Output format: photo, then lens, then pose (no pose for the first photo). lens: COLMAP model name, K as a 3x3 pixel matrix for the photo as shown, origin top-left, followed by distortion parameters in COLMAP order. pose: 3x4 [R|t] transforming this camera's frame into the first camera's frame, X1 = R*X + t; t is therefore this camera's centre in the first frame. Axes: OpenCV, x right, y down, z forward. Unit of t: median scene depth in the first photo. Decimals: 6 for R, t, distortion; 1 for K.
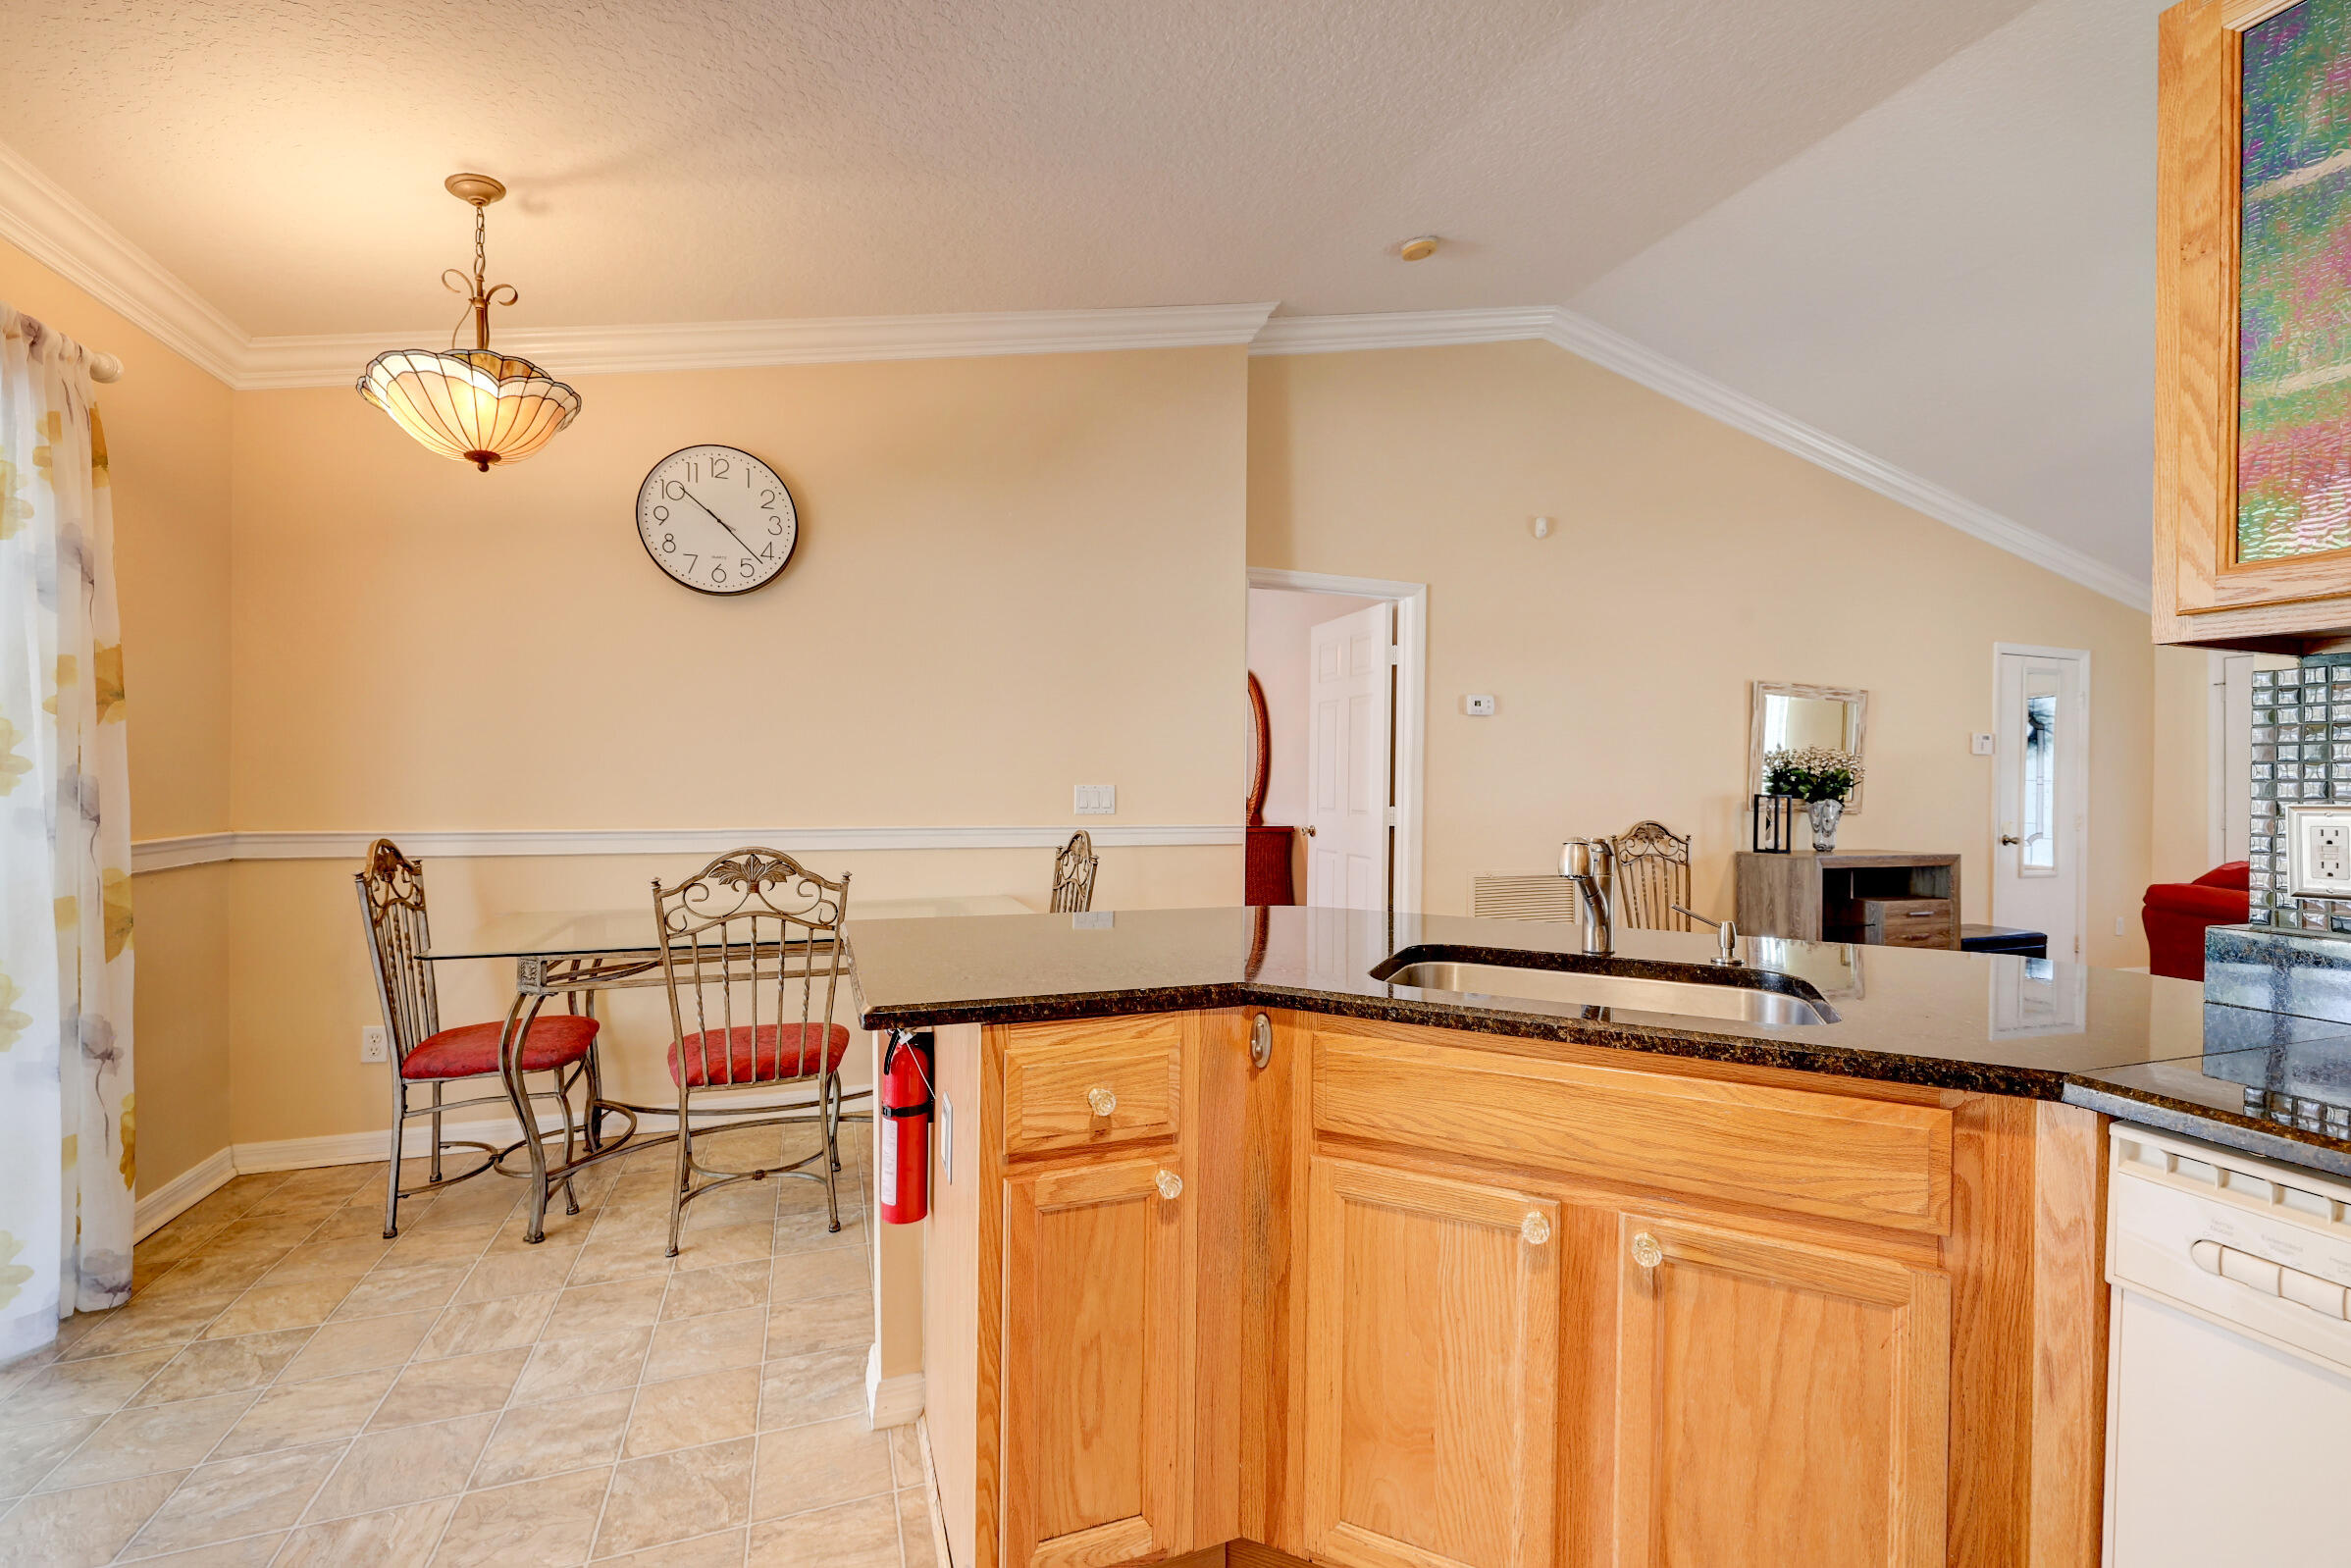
lens RADIAL K [[977.7, 0, 1169.5], [0, 977.7, 778.8], [0, 0, 1]] dist [-0.002323, 0.000066]
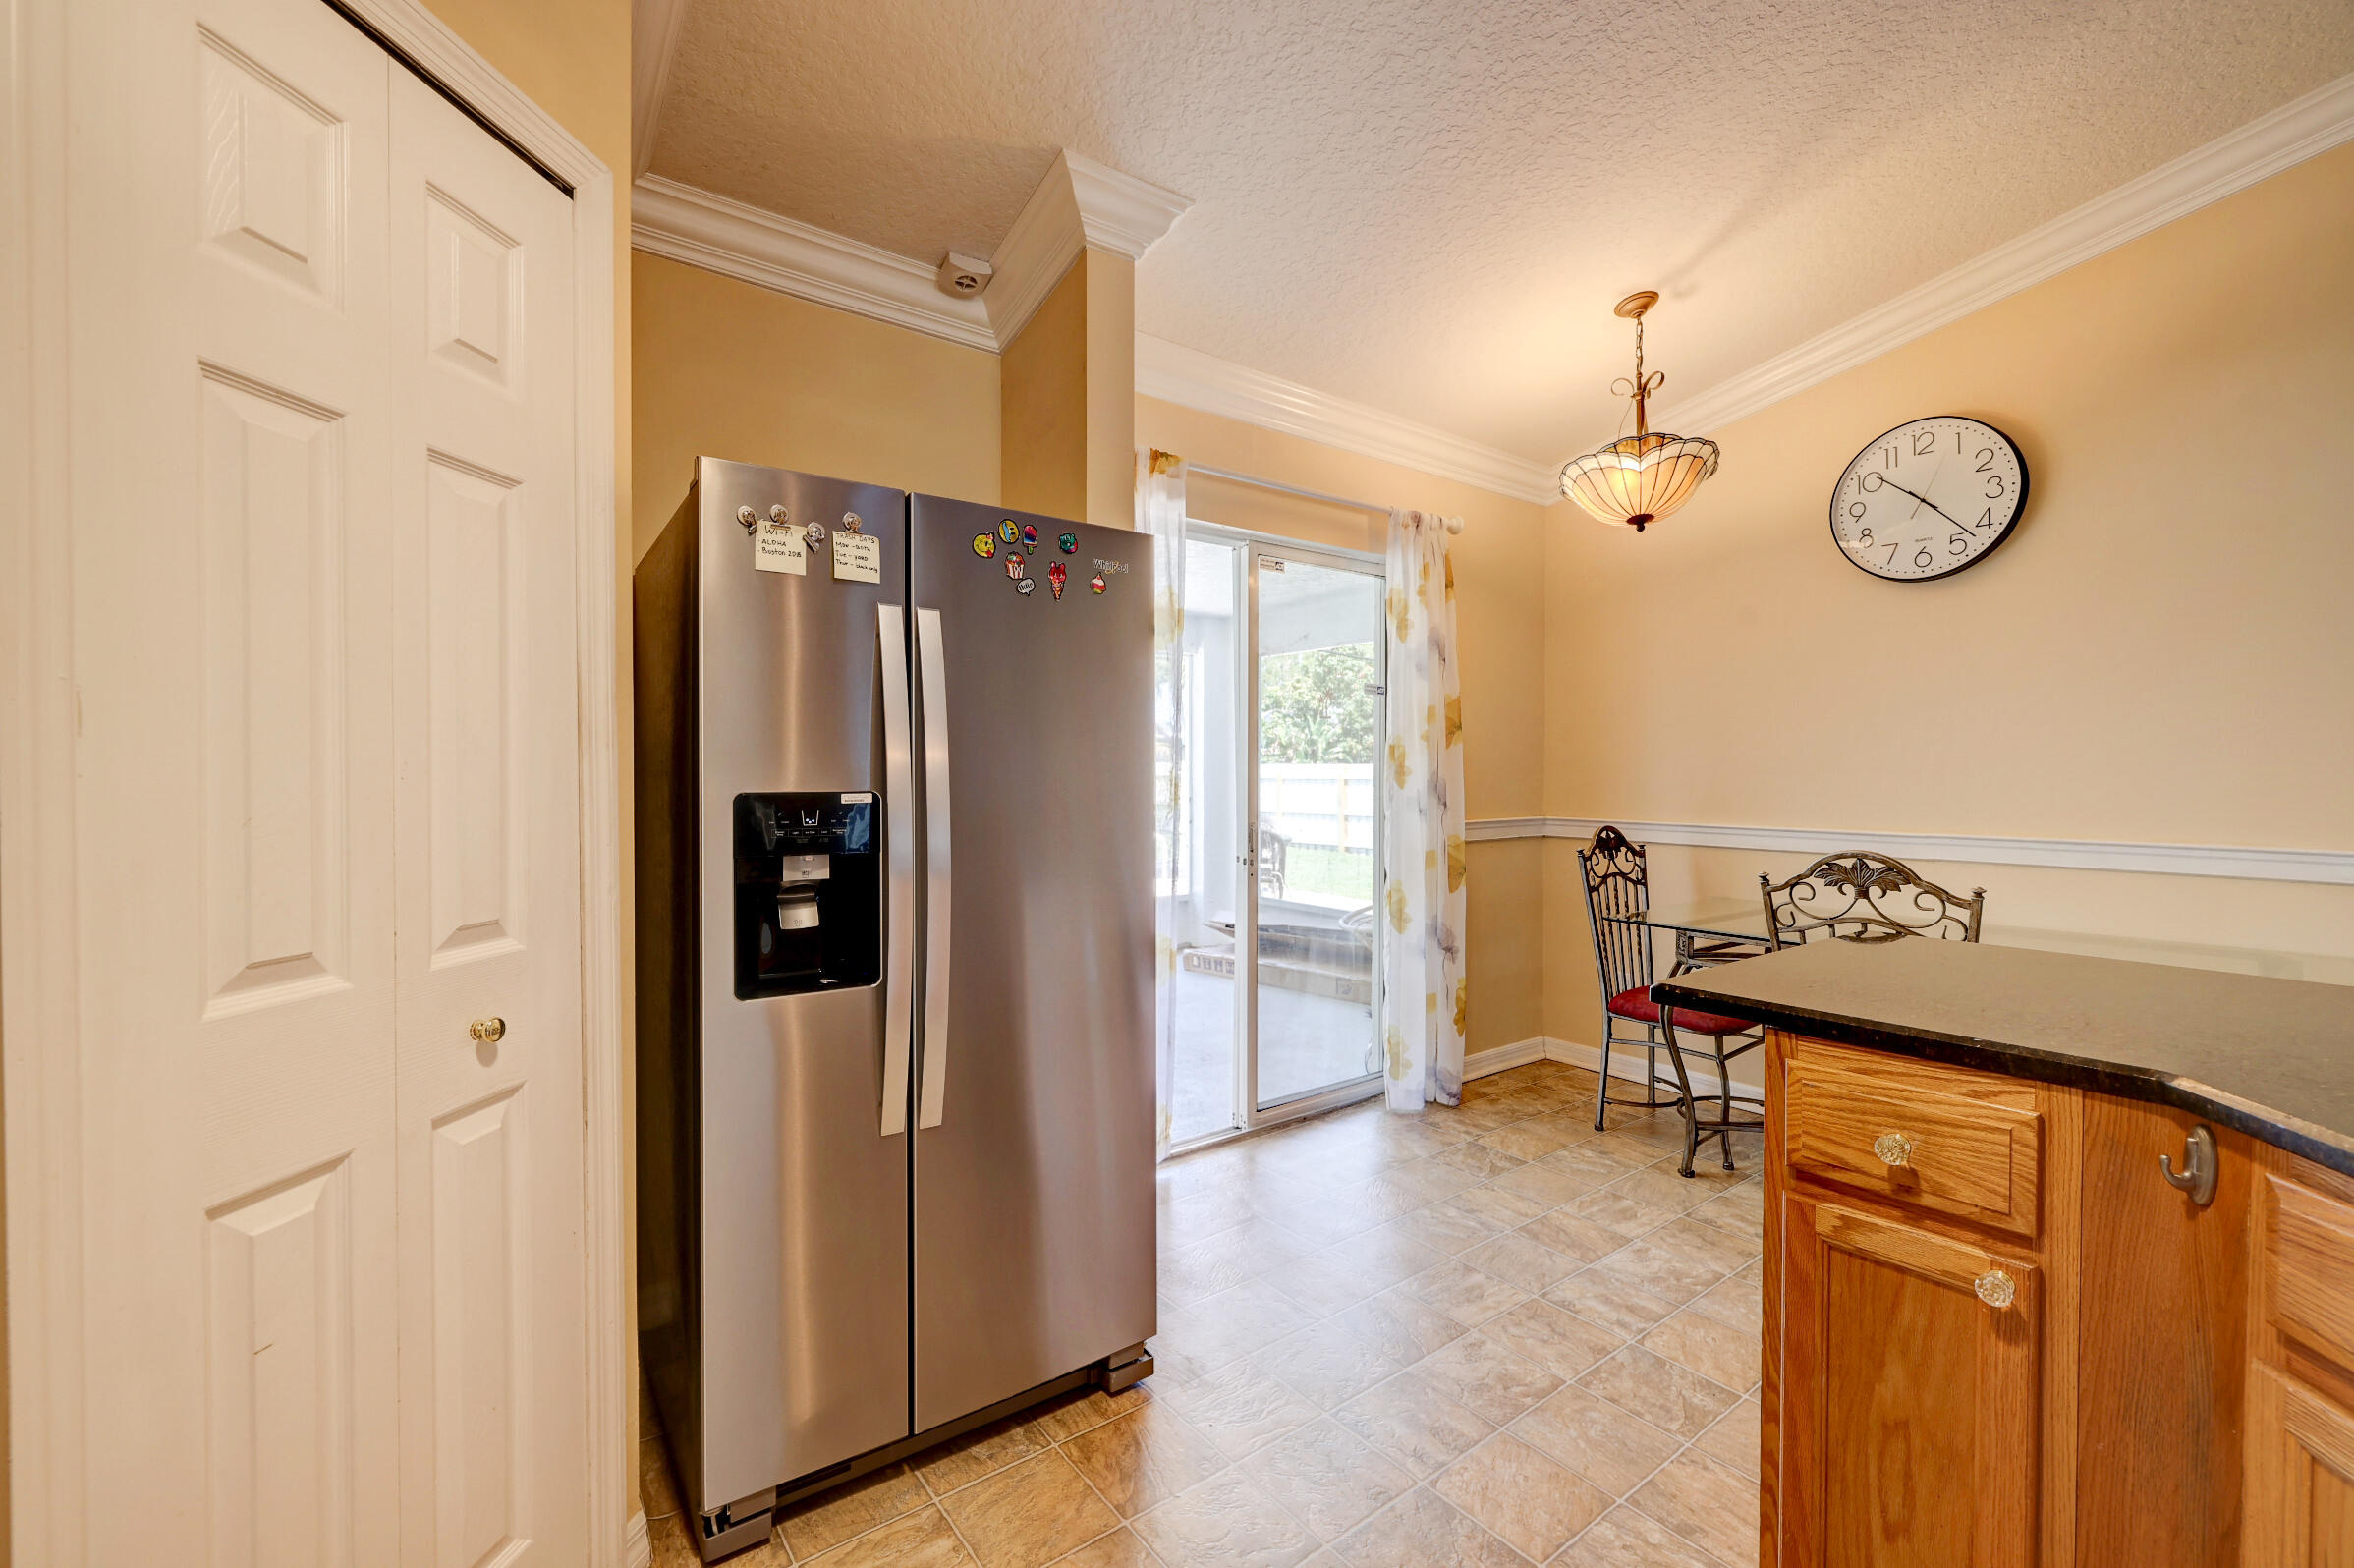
lens RADIAL K [[979.0, 0, 1158.9], [0, 979.0, 779.3], [0, 0, 1]] dist [-0.002323, 0.000066]
pose [[0.286078, -0.000015, -0.958206, 0.309362], [0.000347, 1.000000, 0.000088, -0.001106], [0.958206, -0.000358, 0.286078, 0.062623]]
